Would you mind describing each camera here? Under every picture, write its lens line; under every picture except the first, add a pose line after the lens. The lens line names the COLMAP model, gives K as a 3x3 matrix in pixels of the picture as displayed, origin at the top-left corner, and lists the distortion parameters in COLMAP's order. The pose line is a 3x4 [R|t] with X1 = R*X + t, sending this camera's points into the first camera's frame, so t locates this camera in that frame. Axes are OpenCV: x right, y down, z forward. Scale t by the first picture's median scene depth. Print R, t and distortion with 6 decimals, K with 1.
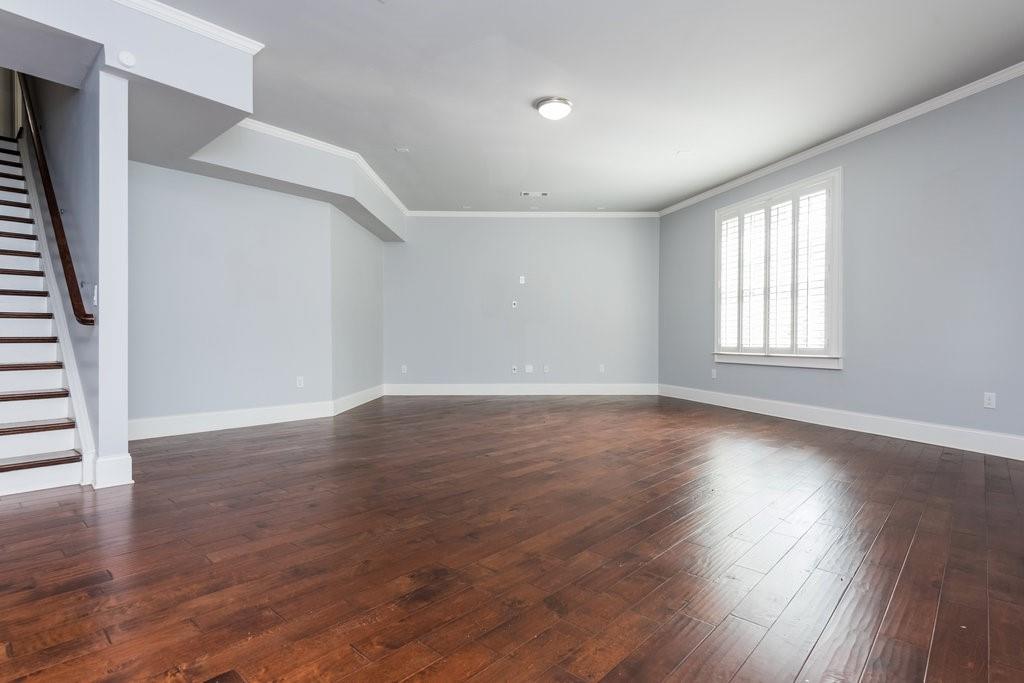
lens RADIAL K [[501.8, 0, 515.1], [0, 501.8, 350.1], [0, 0, 1]] dist [-0.001546, -0.001283]
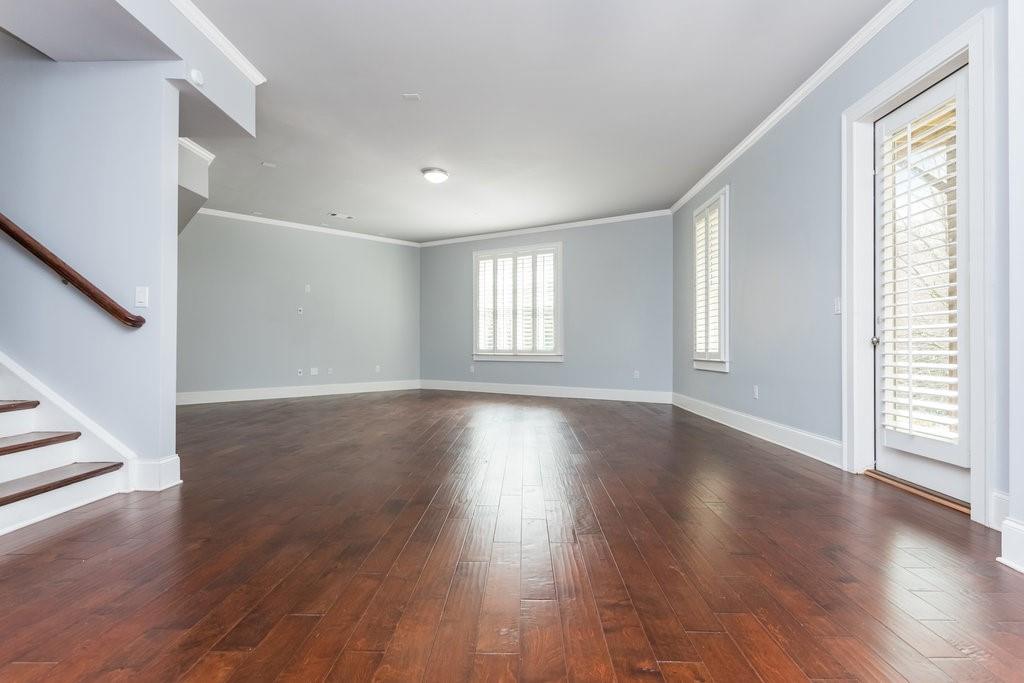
lens RADIAL K [[487.7, 0, 517.3], [0, 487.7, 344.6], [0, 0, 1]] dist [0.002245, -0.000301]
pose [[0.748781, 0.002306, 0.662814, -0.457037], [0.011926, 0.999785, -0.016952, 0.004681], [-0.662710, 0.020597, 0.748593, -0.101883]]
